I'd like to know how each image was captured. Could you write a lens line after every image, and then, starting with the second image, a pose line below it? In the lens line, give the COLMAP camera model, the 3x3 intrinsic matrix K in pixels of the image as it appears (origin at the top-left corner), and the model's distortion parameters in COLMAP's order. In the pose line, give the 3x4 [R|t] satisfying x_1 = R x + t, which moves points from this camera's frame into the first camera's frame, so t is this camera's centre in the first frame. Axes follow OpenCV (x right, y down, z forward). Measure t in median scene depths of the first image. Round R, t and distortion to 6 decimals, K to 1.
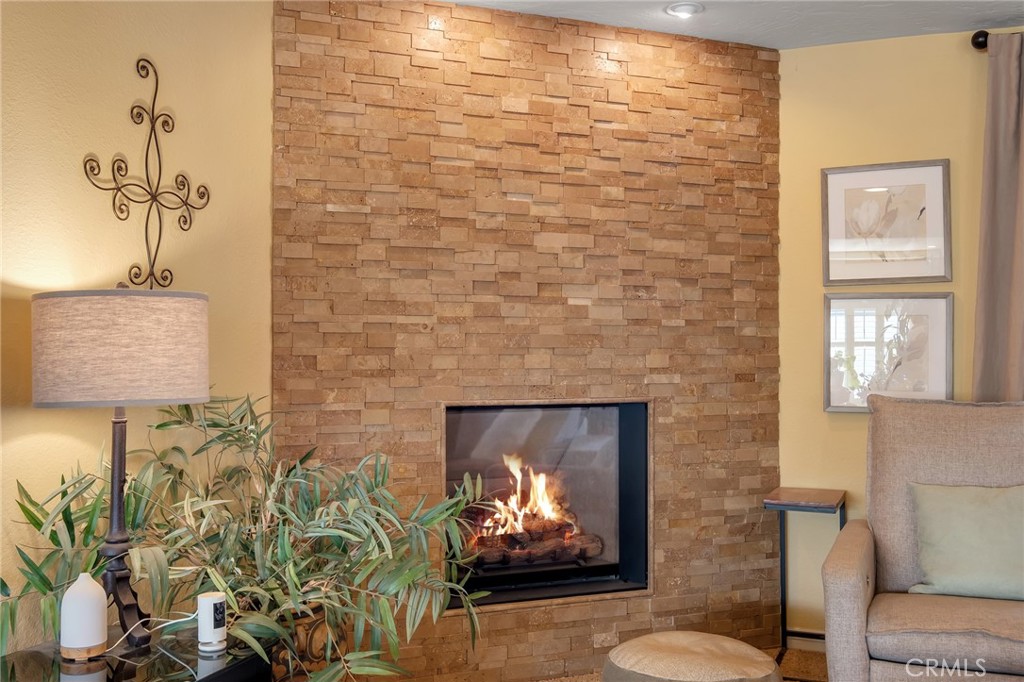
lens RADIAL K [[1011.7, 0, 510.3], [0, 1011.7, 335.9], [0, 0, 1]] dist [0.005457, 0.000000]
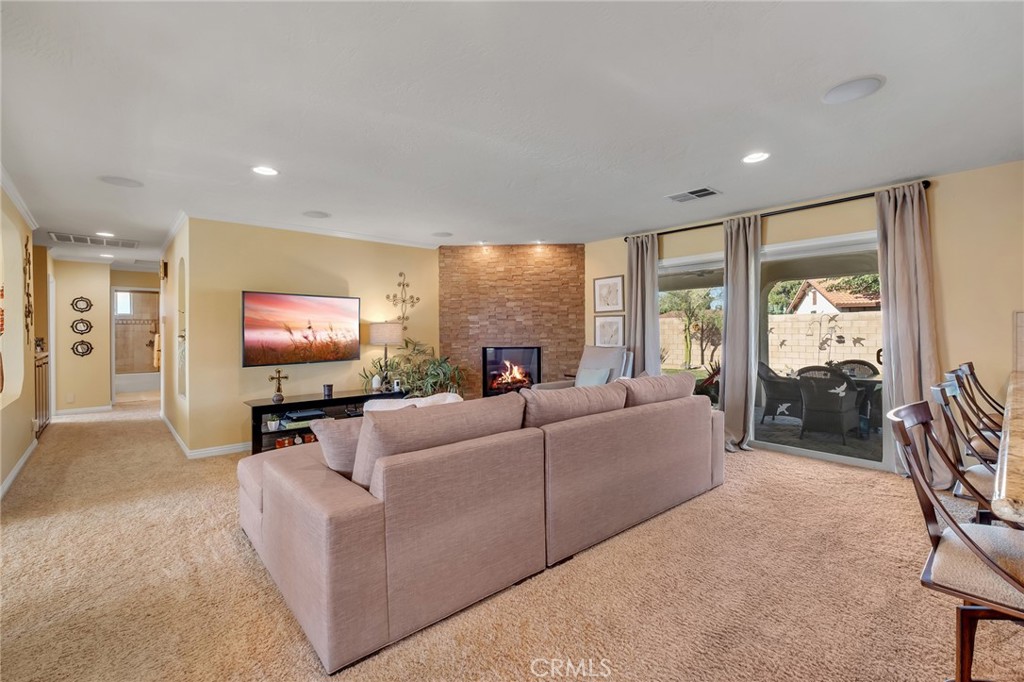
lens RADIAL K [[431.9, 0, 508.2], [0, 431.9, 329.4], [0, 0, 1]] dist [-0.006356, -0.000651]
pose [[0.901941, -0.010958, -0.431721, 0.700562], [0.014185, 0.999890, 0.004257, -0.005799], [0.431627, -0.009963, 0.901997, -0.446065]]
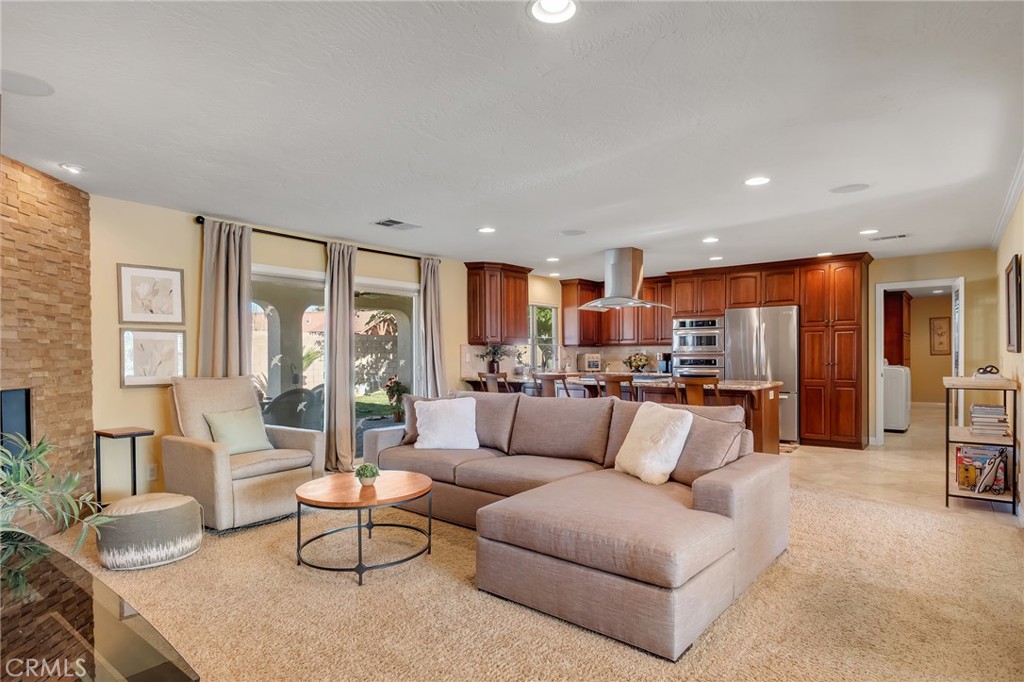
lens RADIAL K [[563.1, 0, 513.5], [0, 563.1, 360.5], [0, 0, 1]] dist [0.006163, -0.003839]
pose [[0.283329, -0.013970, 0.958921, -0.536792], [-0.005643, 0.999852, 0.016233, -0.000729], [-0.959006, -0.010011, 0.283208, -0.034329]]
